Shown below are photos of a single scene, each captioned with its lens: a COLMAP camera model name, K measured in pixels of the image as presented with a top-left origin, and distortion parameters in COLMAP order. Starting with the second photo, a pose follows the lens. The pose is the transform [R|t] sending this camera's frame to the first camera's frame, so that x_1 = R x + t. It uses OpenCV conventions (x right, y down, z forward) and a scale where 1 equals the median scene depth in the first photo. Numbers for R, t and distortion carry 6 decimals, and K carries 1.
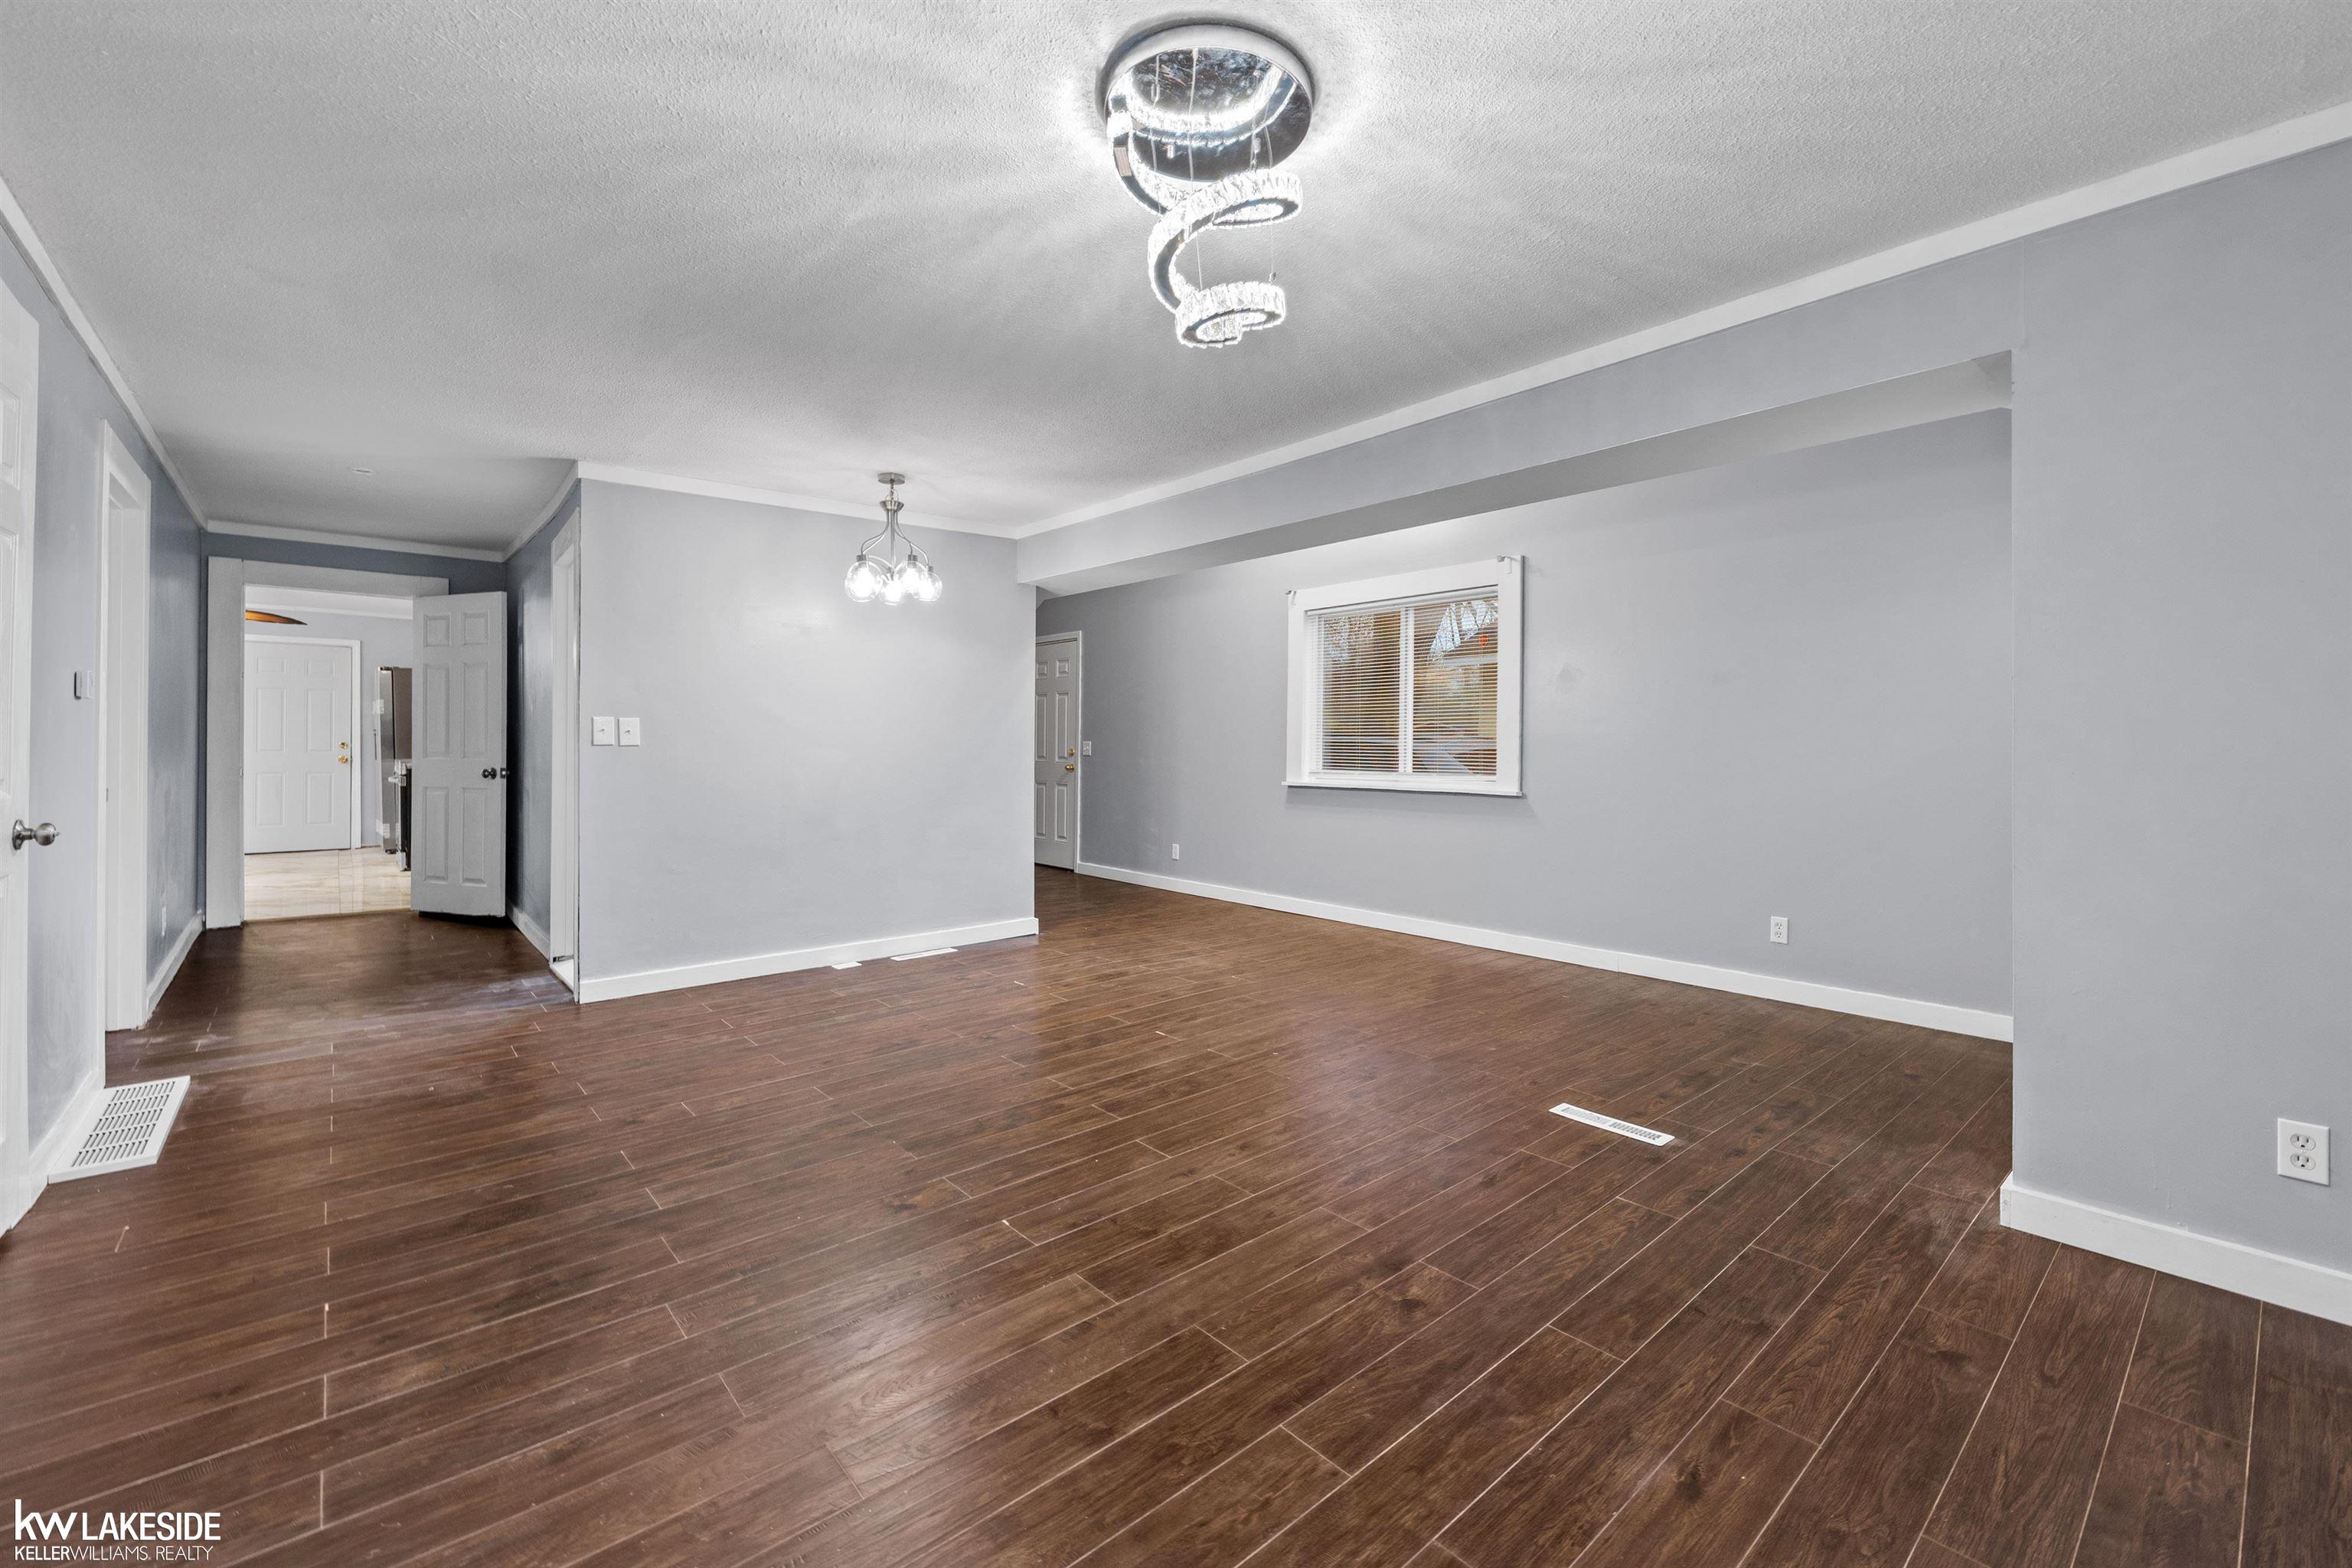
lens RADIAL K [[970.5, 0, 1194.7], [0, 970.5, 727.1], [0, 0, 1]] dist [-0.000381, -0.003960]
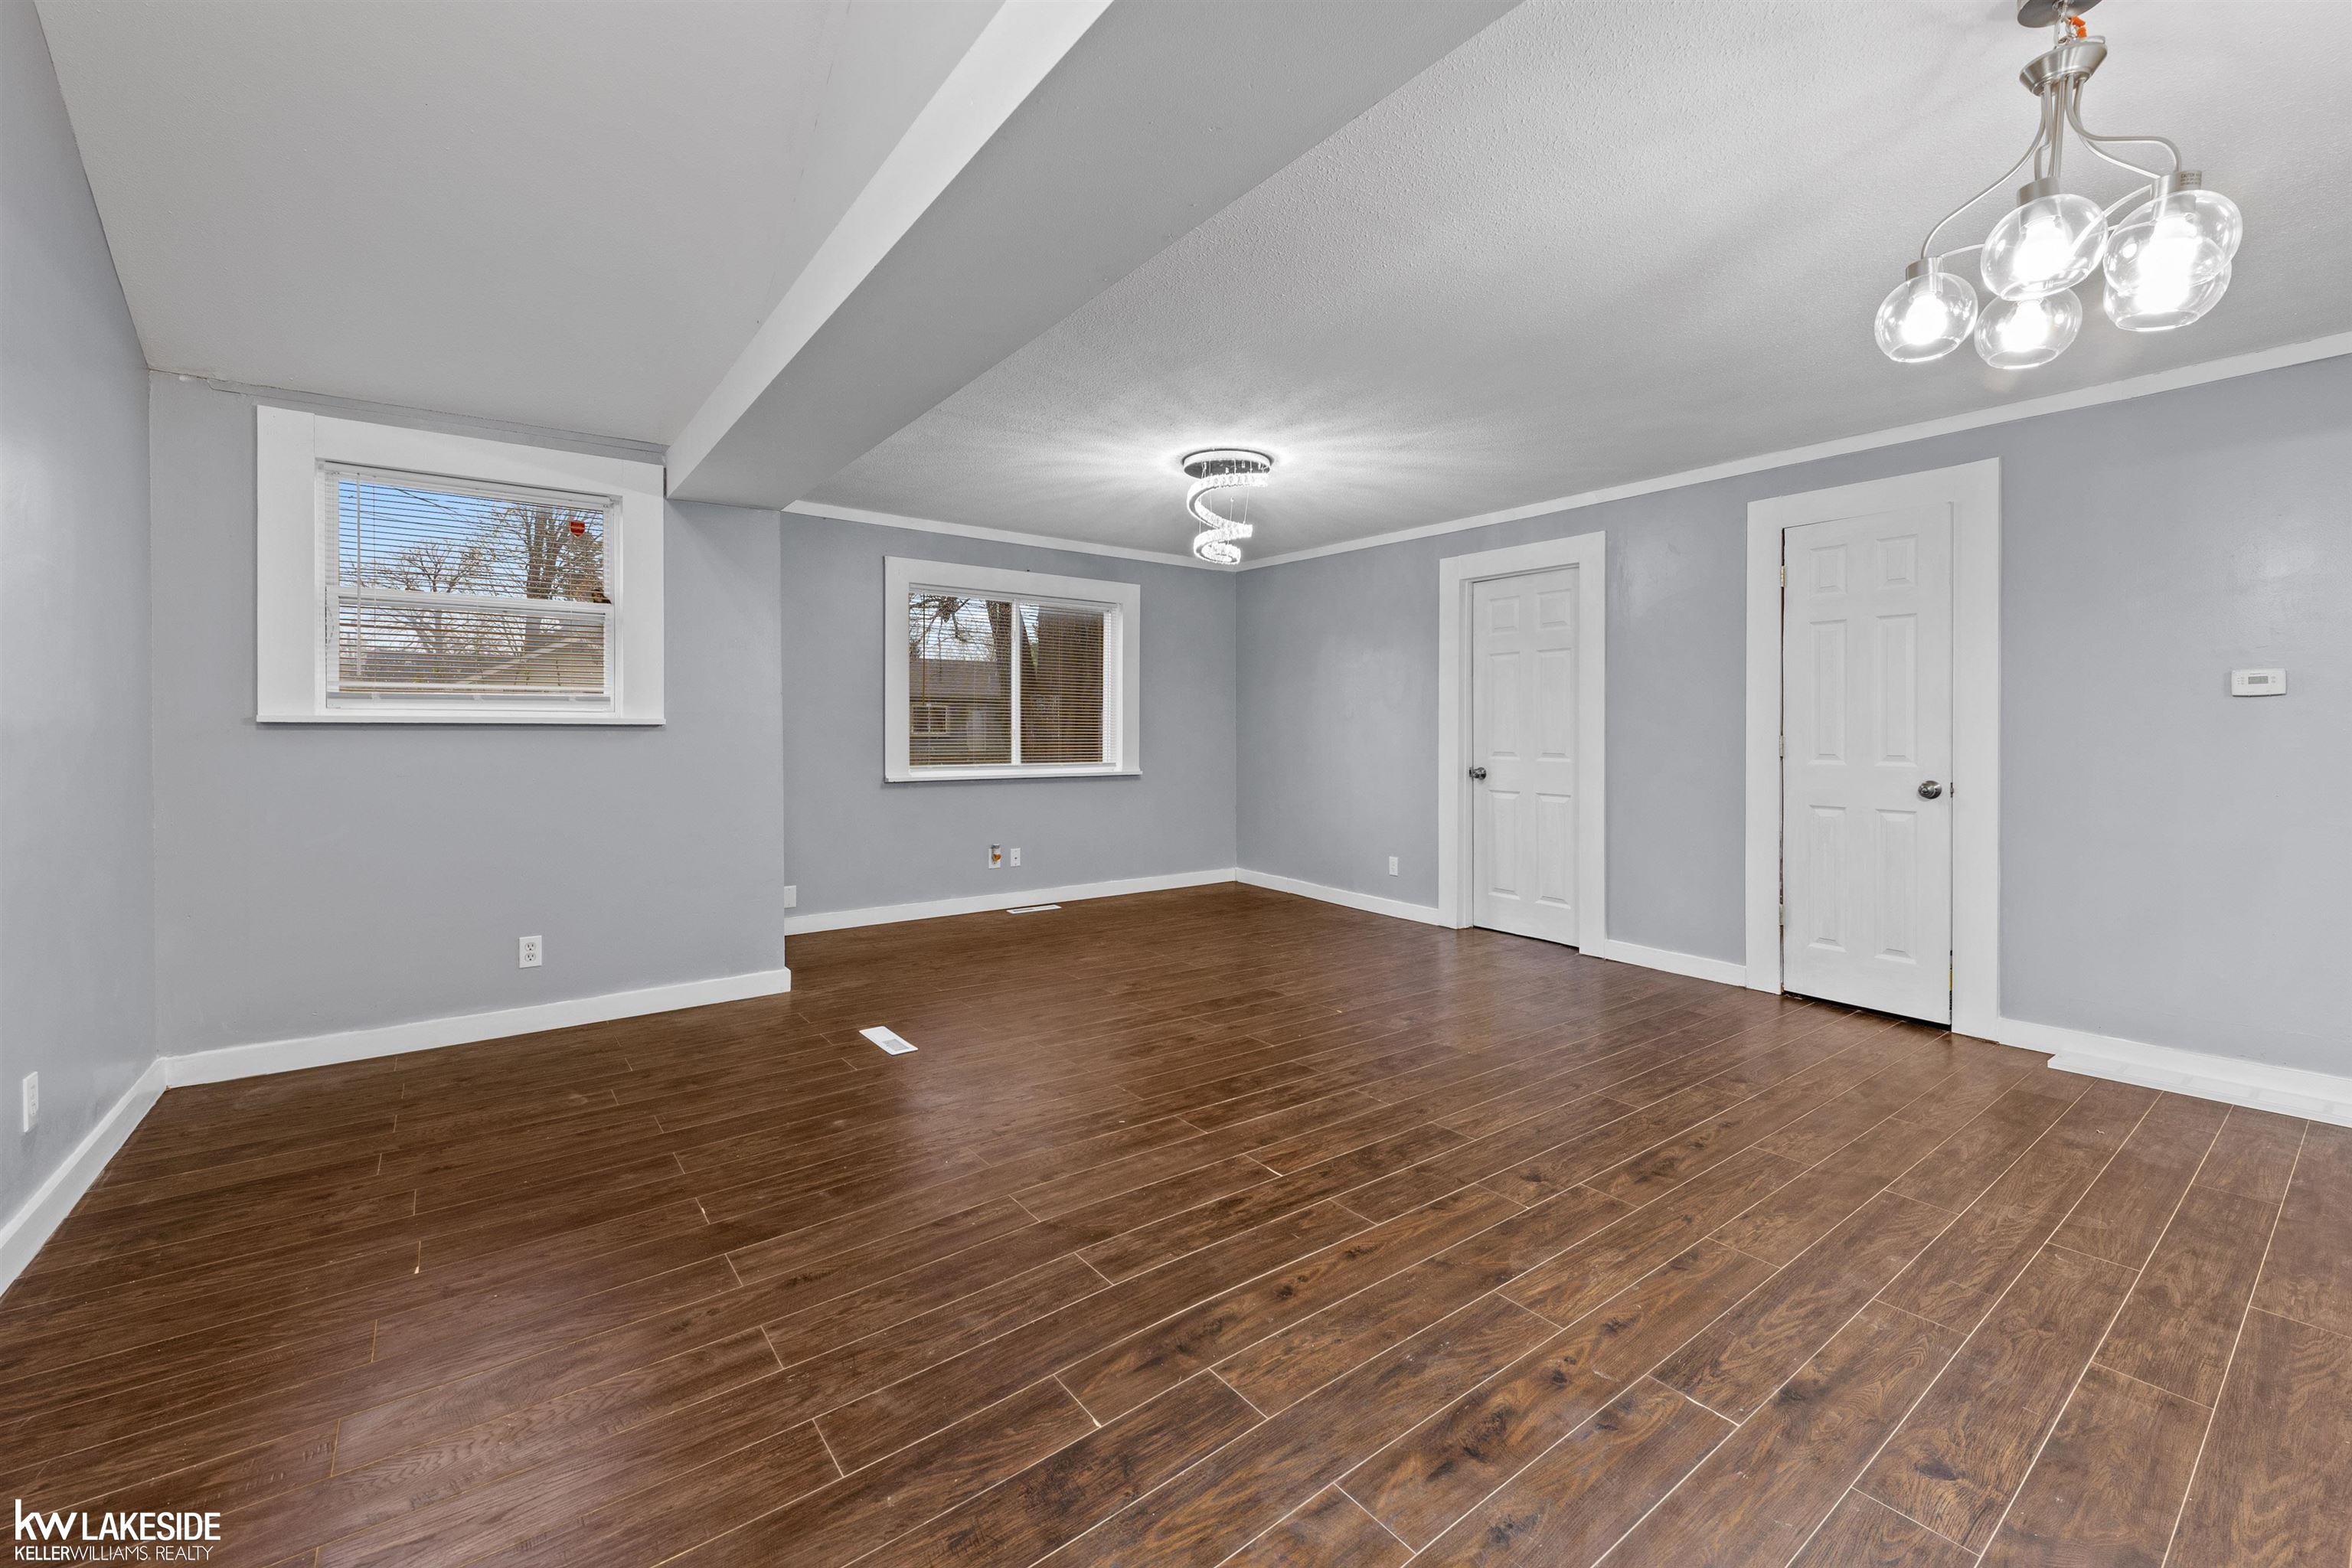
lens RADIAL K [[952.3, 0, 1204.8], [0, 952.3, 754.6], [0, 0, 1]] dist [-0.000814, -0.002204]
pose [[-0.999386, -0.006332, 0.034450, -0.008824], [-0.006257, 0.999978, 0.002305, 0.034200], [-0.034464, 0.002088, -0.999404, 1.763537]]
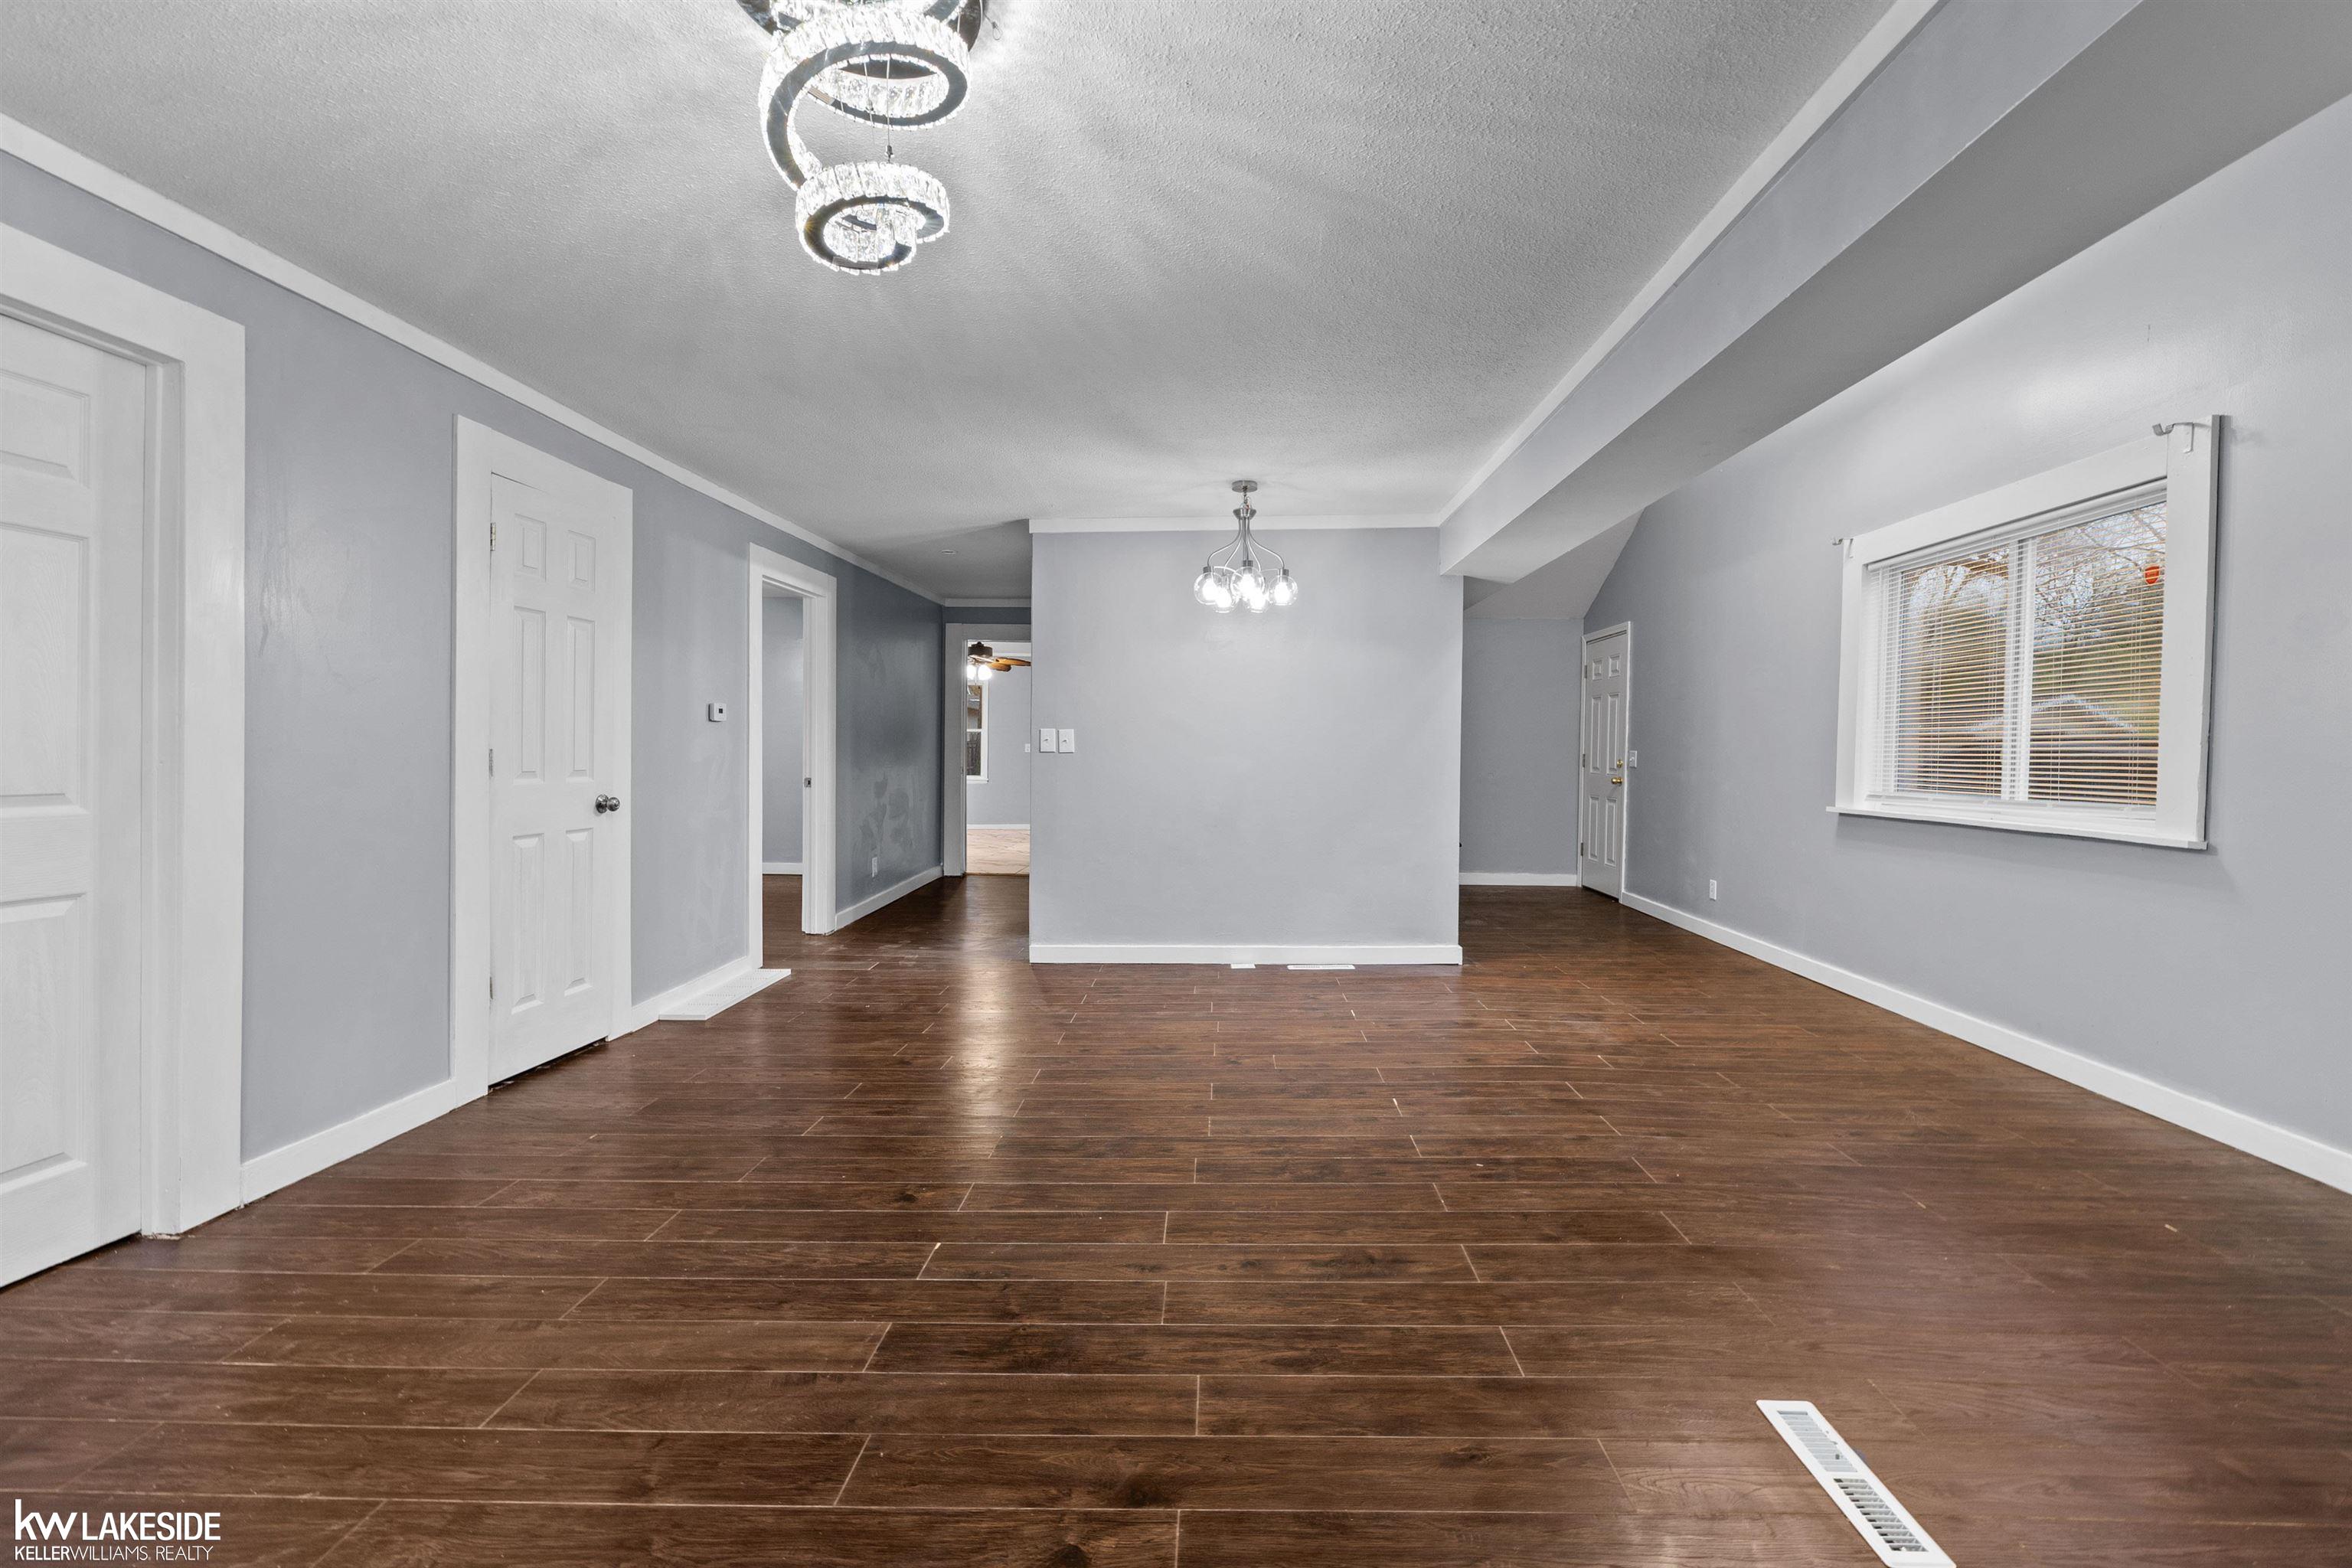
lens RADIAL K [[952.3, 0, 1204.8], [0, 952.3, 754.6], [0, 0, 1]] dist [-0.000814, -0.002204]
pose [[0.742620, 0.004316, -0.669700, 0.414041], [0.007702, 0.999858, 0.014984, 0.006705], [0.669669, -0.016285, 0.742481, 0.315799]]
